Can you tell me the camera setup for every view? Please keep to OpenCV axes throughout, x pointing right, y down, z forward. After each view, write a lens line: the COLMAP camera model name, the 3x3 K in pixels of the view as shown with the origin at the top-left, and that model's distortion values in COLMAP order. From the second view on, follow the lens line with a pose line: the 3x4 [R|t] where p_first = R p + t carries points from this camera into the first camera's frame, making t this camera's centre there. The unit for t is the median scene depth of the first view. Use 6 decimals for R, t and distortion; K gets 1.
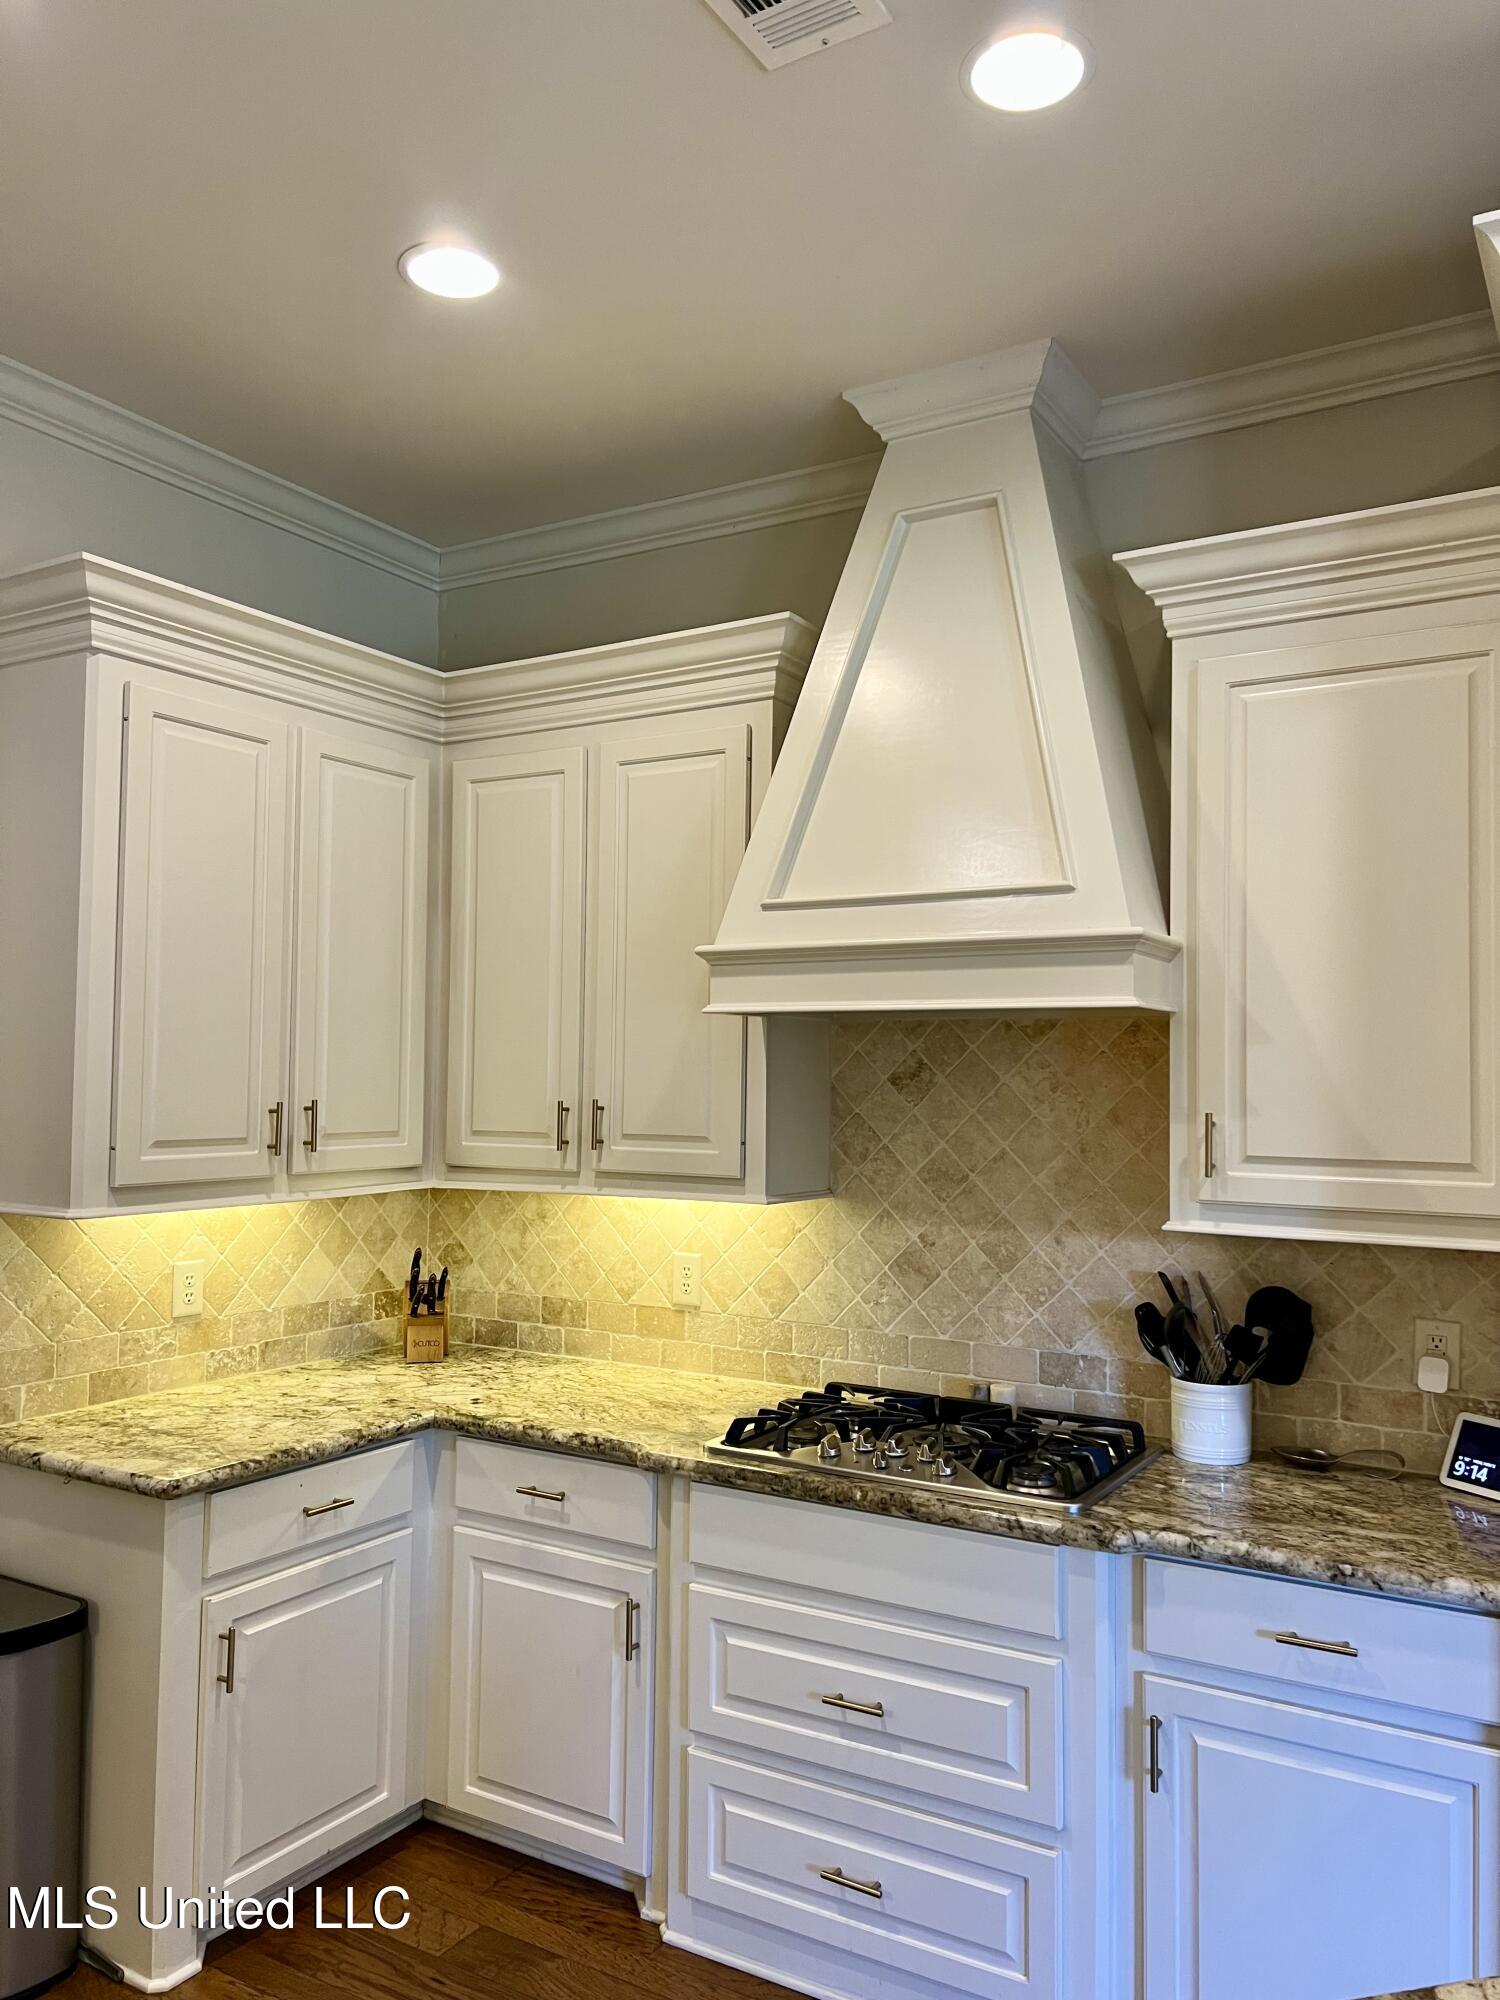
lens RADIAL K [[1498.5, 0, 751.4], [0, 1498.5, 1005.9], [0, 0, 1]] dist [0.041363, -0.046933]
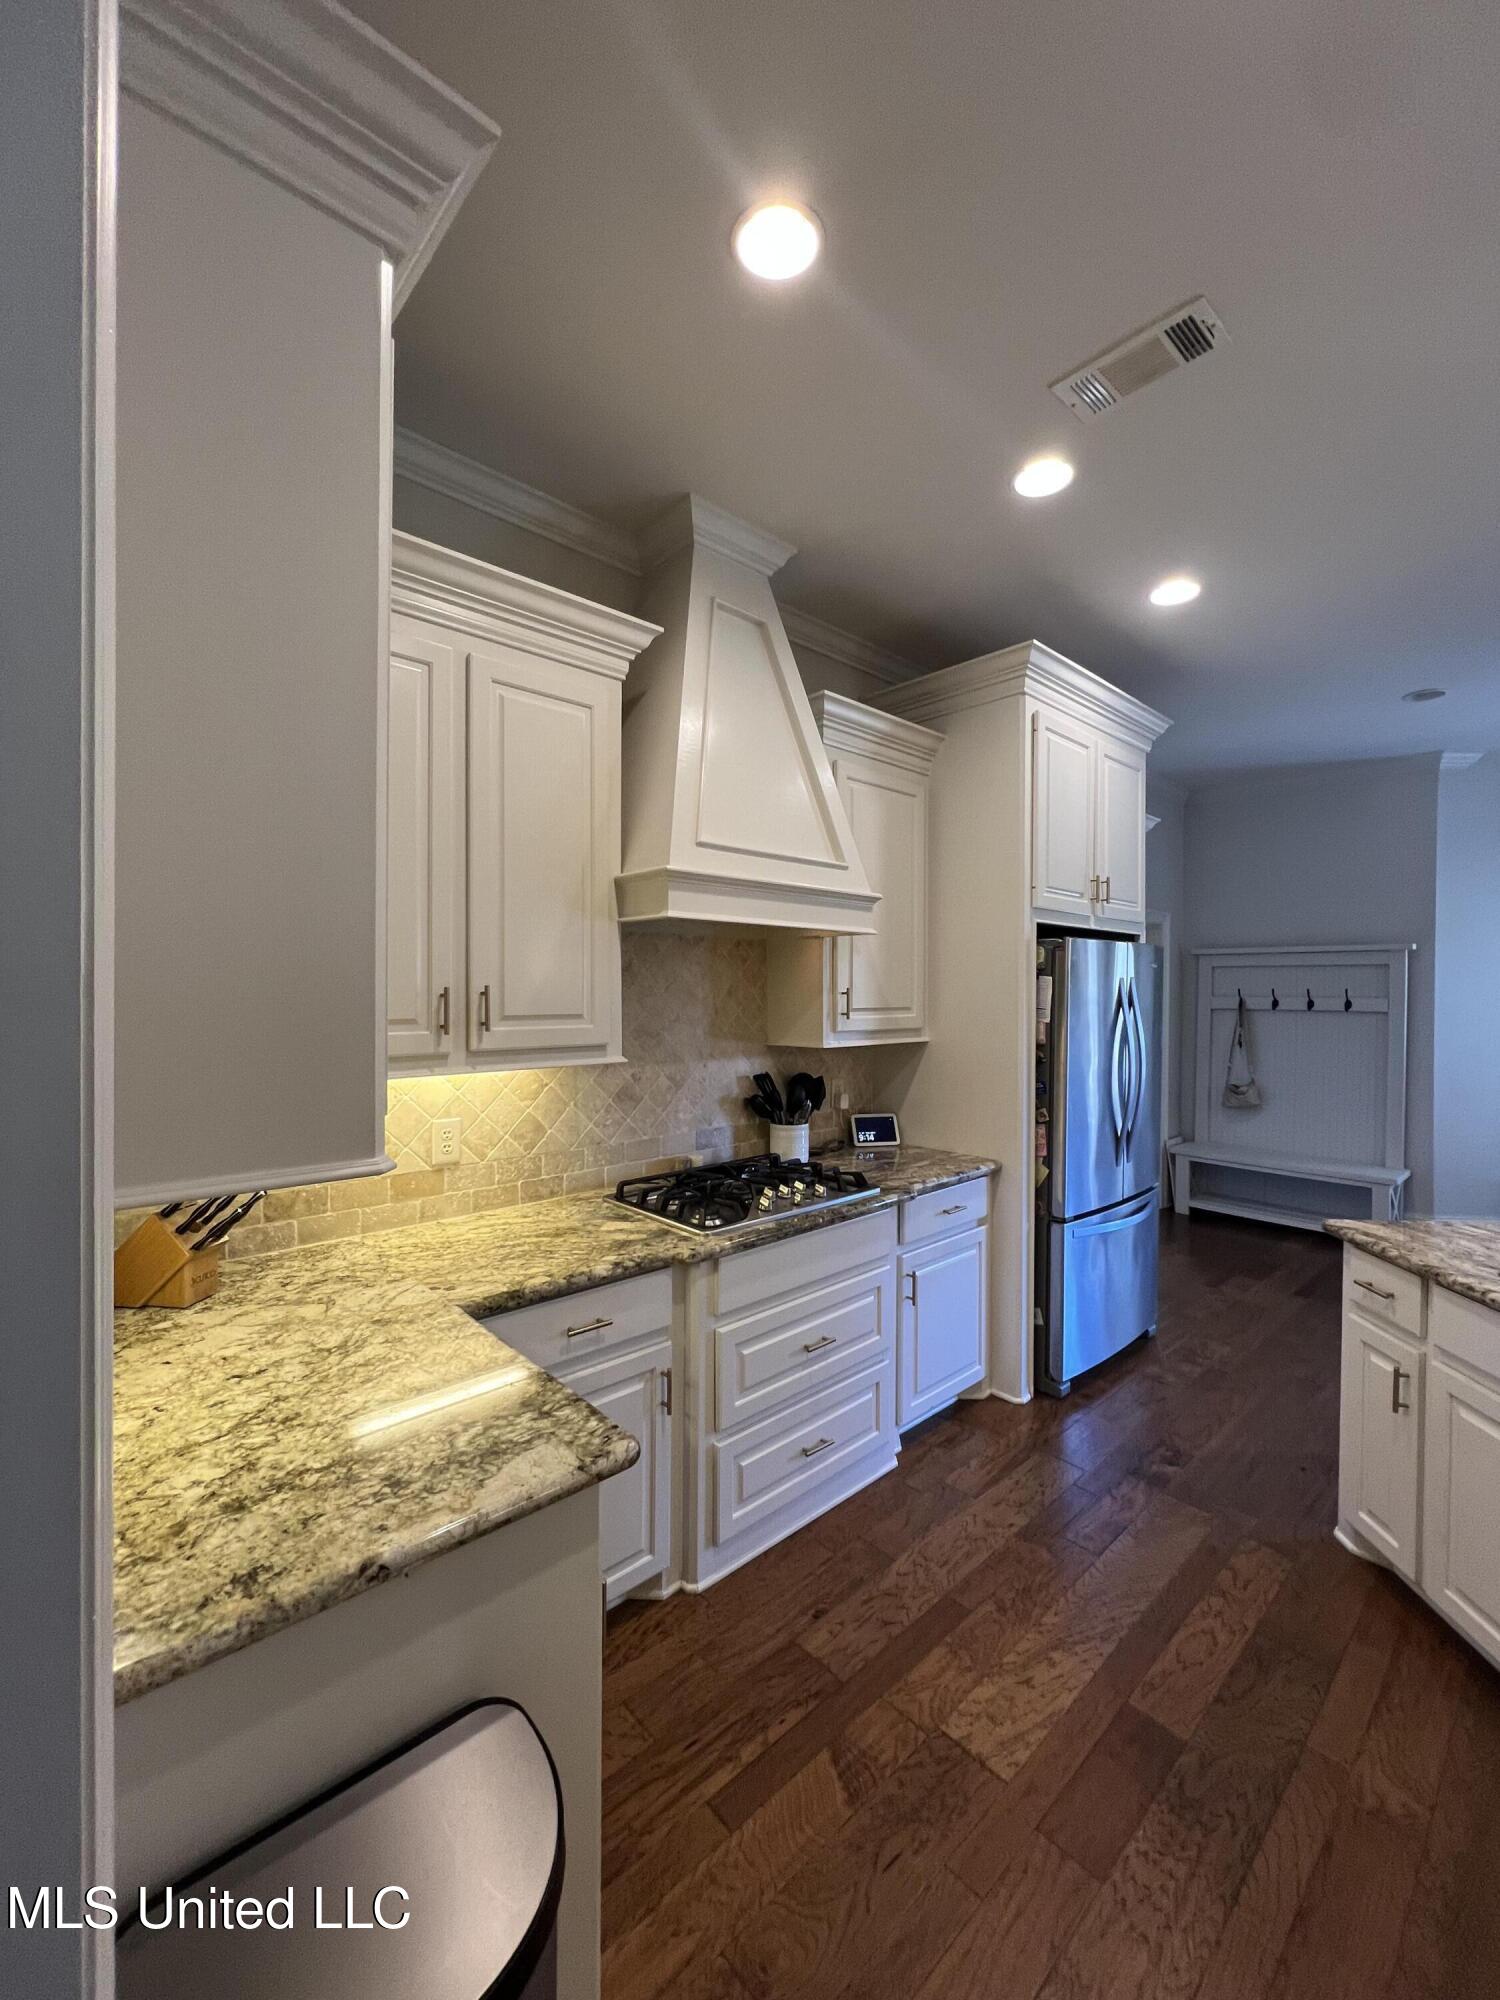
lens RADIAL K [[804.6, 0, 755.1], [0, 804.6, 996.3], [0, 0, 1]] dist [-0.004752, 0.001208]
pose [[0.285453, -0.016624, 0.958249, -0.680302], [-0.043681, 0.998585, 0.030336, 0.048732], [-0.957397, -0.050516, 0.284323, 0.715091]]
